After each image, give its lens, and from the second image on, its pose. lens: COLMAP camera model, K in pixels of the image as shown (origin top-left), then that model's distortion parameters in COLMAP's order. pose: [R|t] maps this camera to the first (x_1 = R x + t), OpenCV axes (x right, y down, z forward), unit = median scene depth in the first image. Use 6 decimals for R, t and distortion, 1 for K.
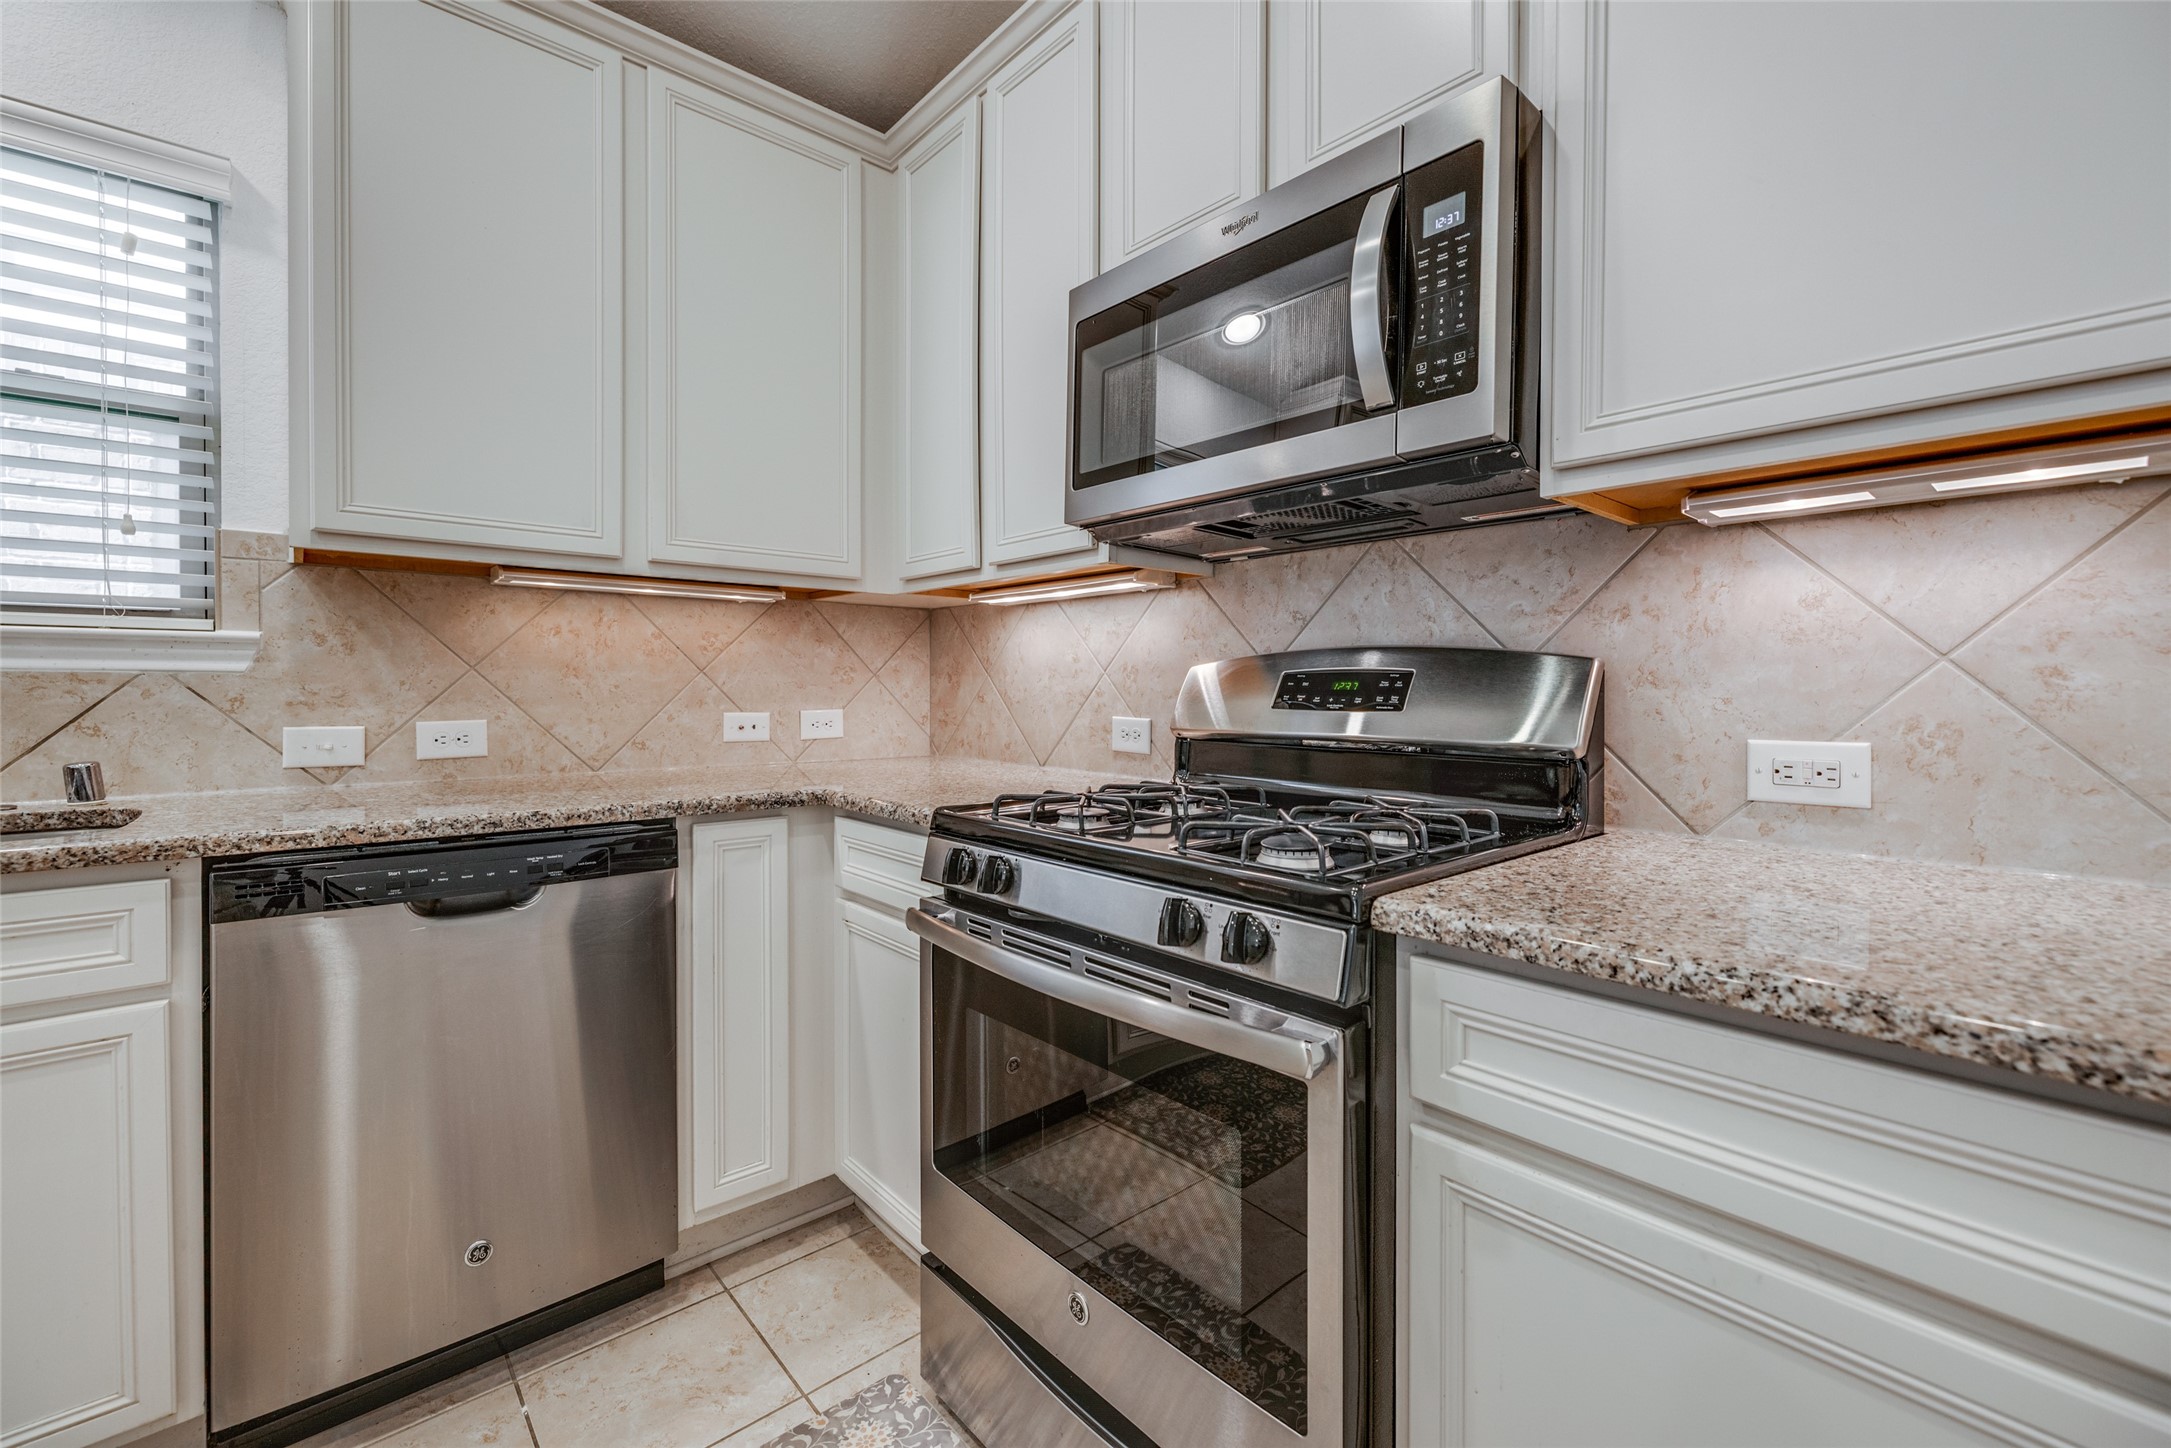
lens RADIAL K [[904.7, 0, 1085.6], [0, 904.7, 700.2], [0, 0, 1]] dist [-0.000625, -0.000040]
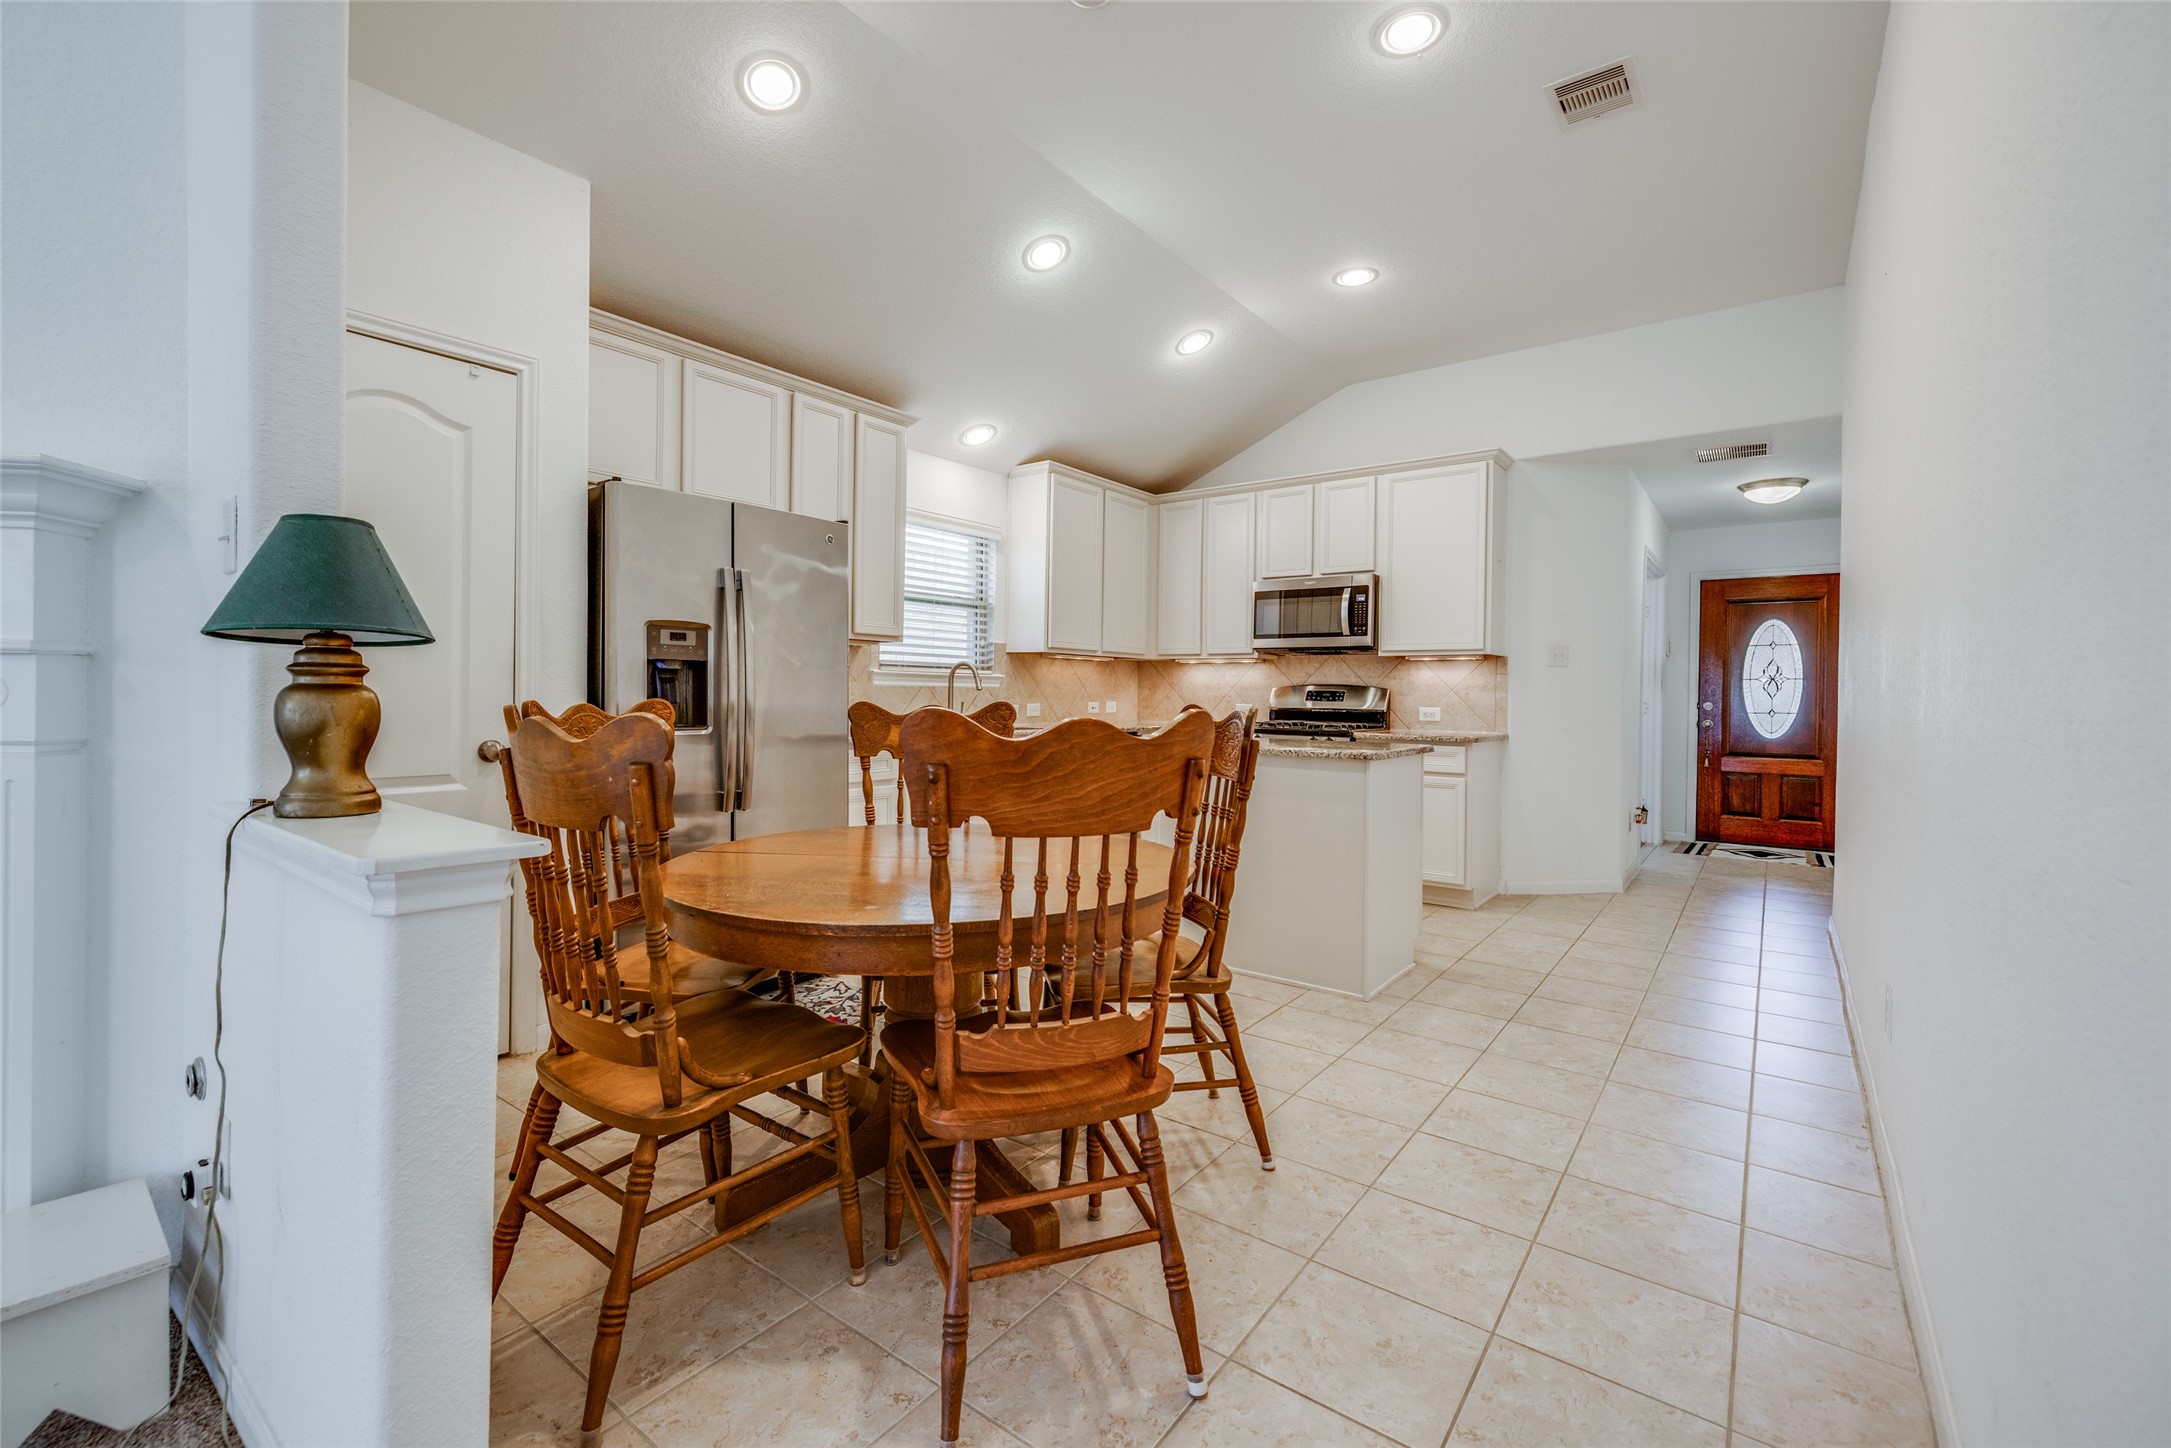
lens RADIAL K [[904.7, 0, 1085.6], [0, 904.7, 700.2], [0, 0, 1]] dist [-0.000625, -0.000040]
pose [[0.980035, 0.006910, 0.198704, -1.341813], [-0.006365, 0.999974, -0.003380, 0.024329], [-0.198722, 0.002048, 0.980054, -2.310589]]
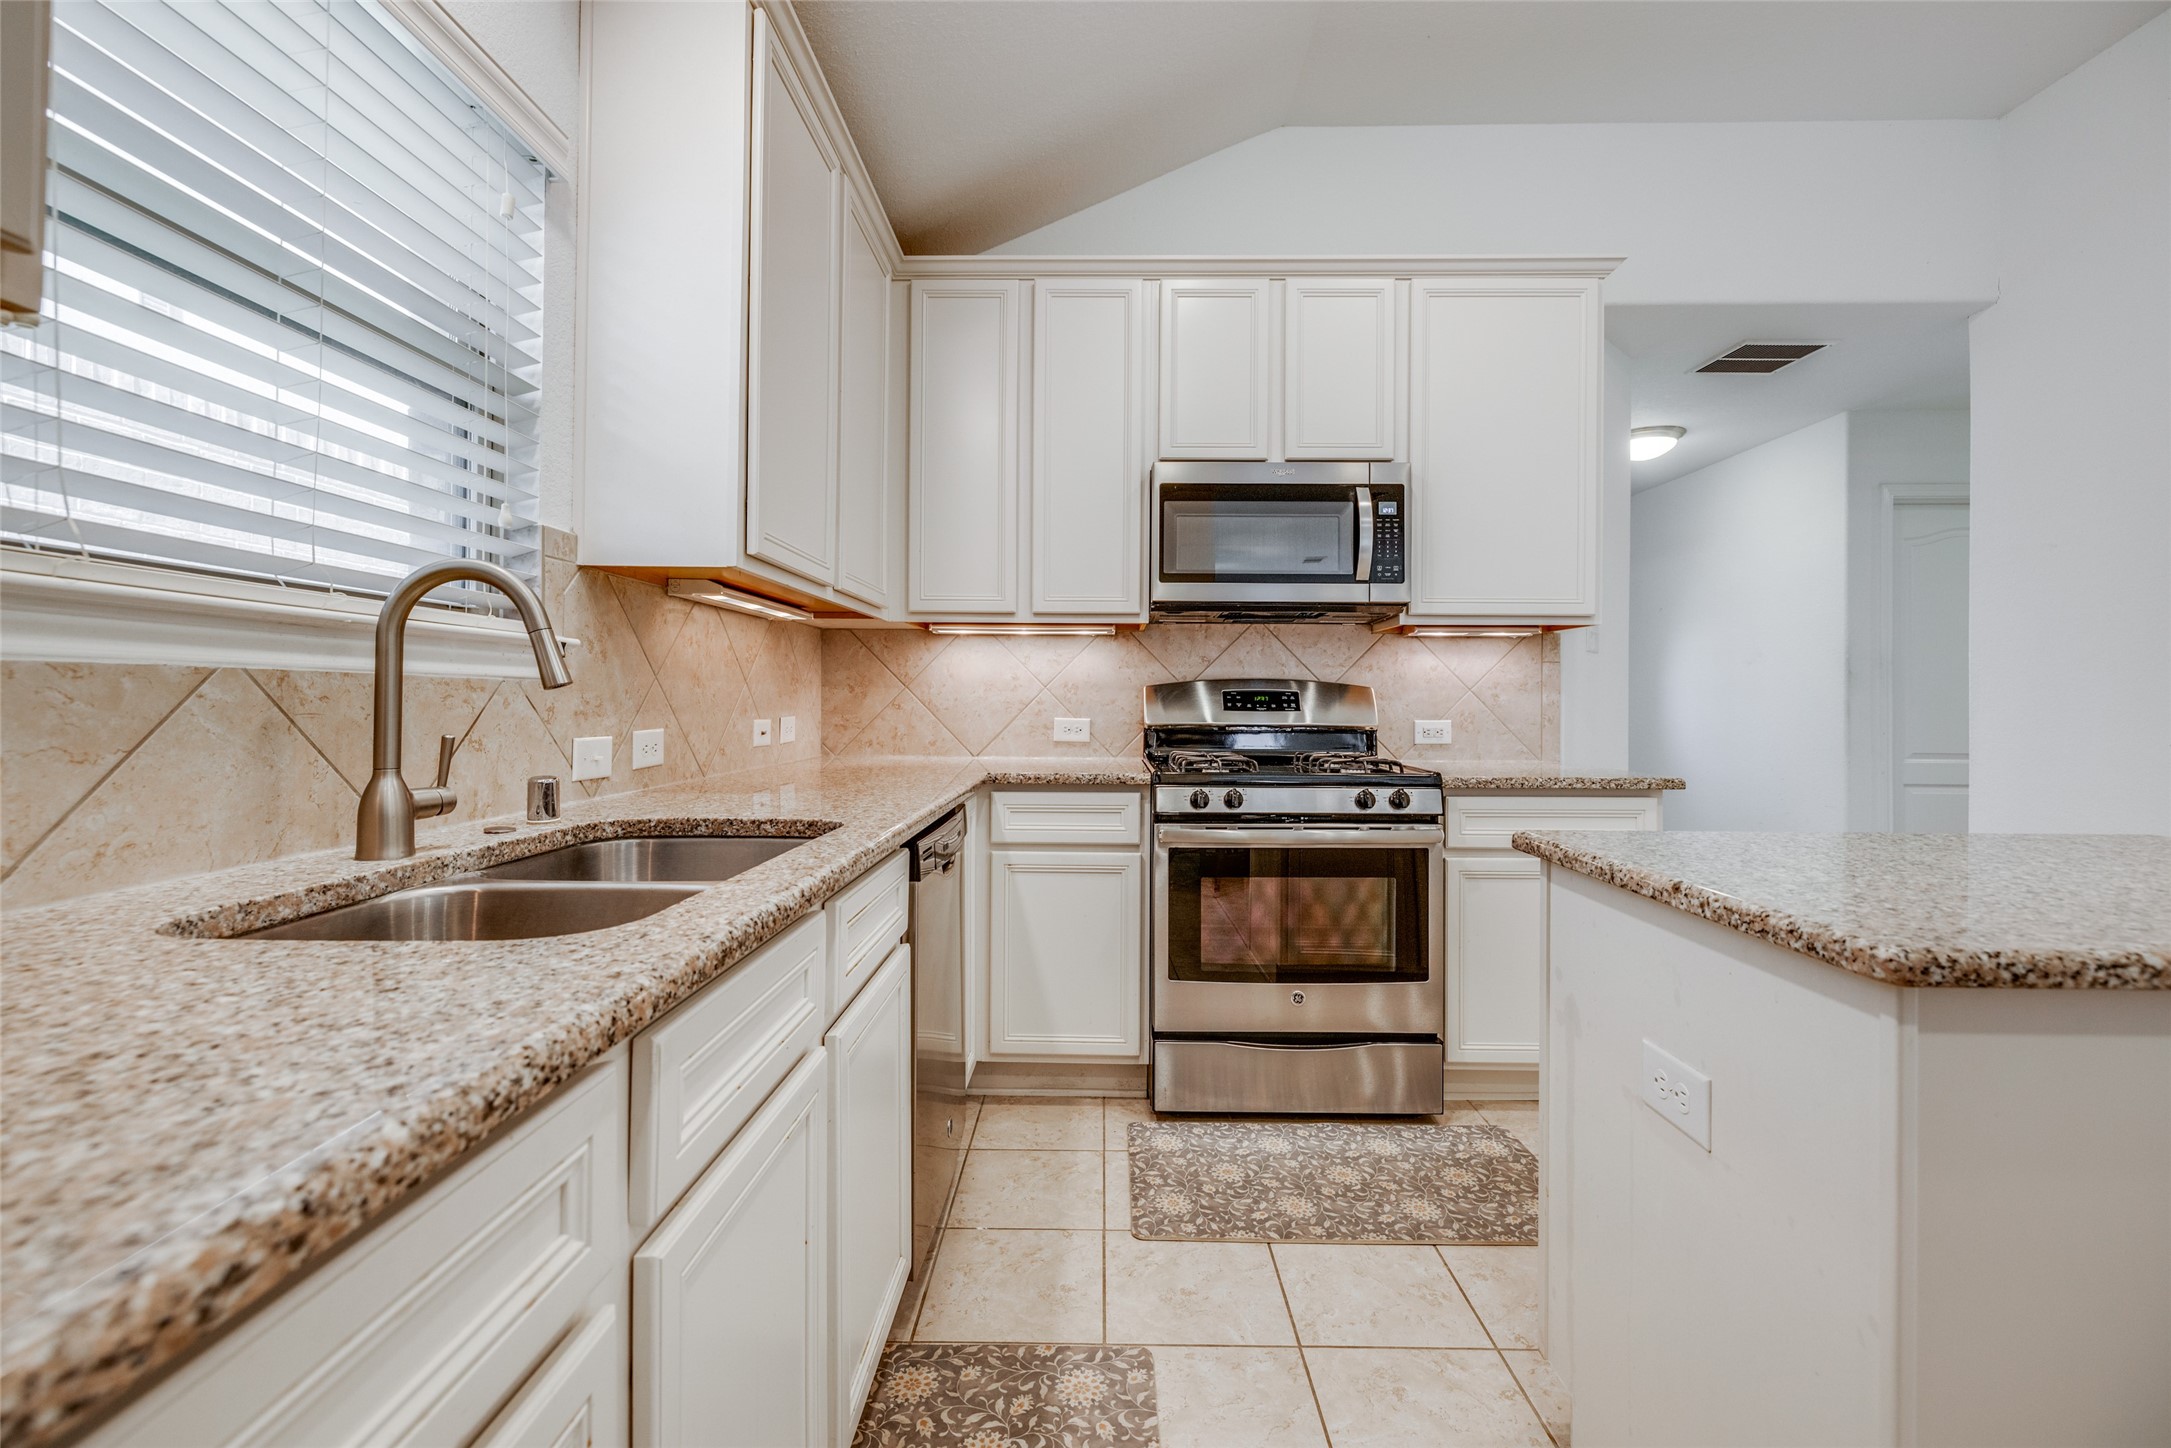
lens RADIAL K [[904.7, 0, 1085.6], [0, 904.7, 700.2], [0, 0, 1]] dist [-0.000625, -0.000040]
pose [[0.675162, 0.001641, 0.737668, -1.328098], [0.004731, 0.999967, -0.006555, -0.001135], [-0.737655, 0.007916, 0.675132, -0.034988]]
